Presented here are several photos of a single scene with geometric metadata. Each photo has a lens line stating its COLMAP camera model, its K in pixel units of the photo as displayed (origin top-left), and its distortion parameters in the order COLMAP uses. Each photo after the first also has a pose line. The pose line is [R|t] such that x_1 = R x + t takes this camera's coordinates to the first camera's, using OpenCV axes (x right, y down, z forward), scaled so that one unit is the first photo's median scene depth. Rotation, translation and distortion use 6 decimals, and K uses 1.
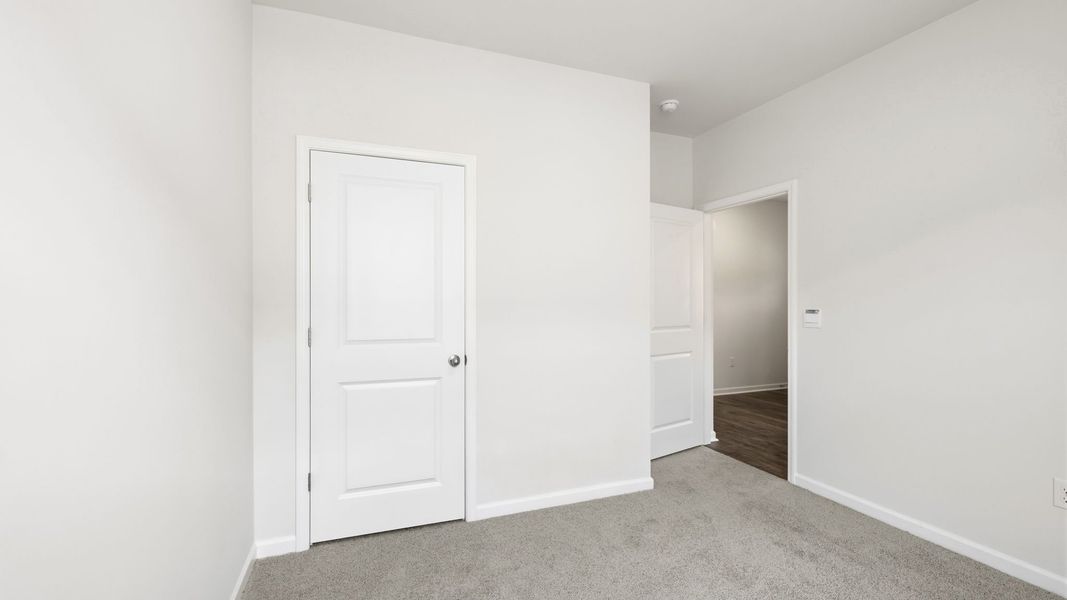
lens RADIAL K [[453.7, 0, 536.9], [0, 453.7, 299.0], [0, 0, 1]] dist [-0.000530, -0.000057]
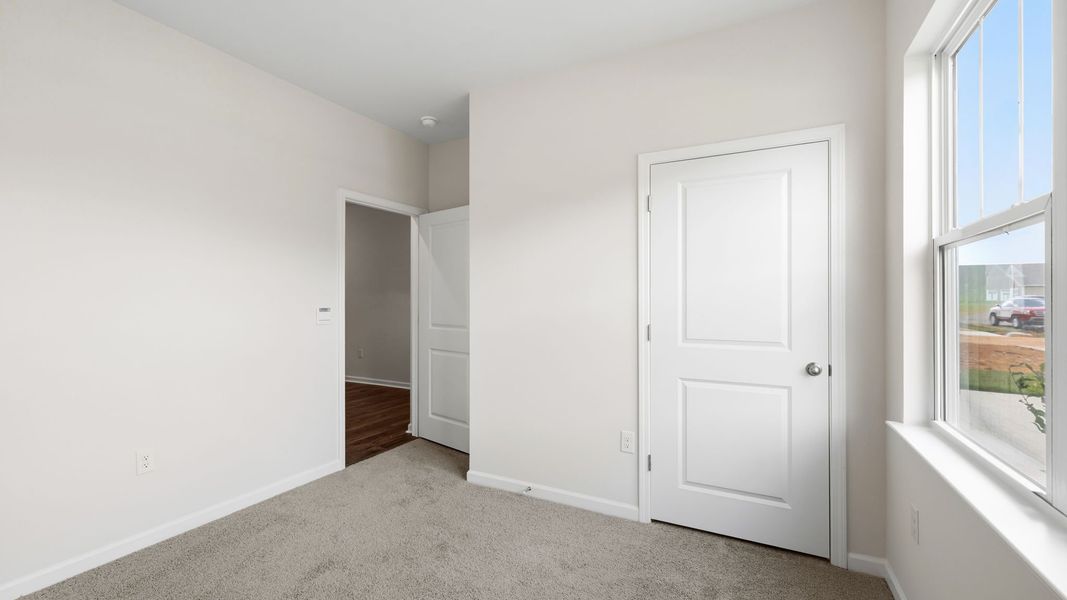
lens RADIAL K [[453.7, 0, 536.9], [0, 453.7, 299.0], [0, 0, 1]] dist [-0.000530, -0.000057]
pose [[0.660226, -0.007307, -0.751031, 0.152718], [0.008467, 0.999962, -0.002285, 0.000662], [0.751019, -0.004851, 0.660263, 0.056847]]
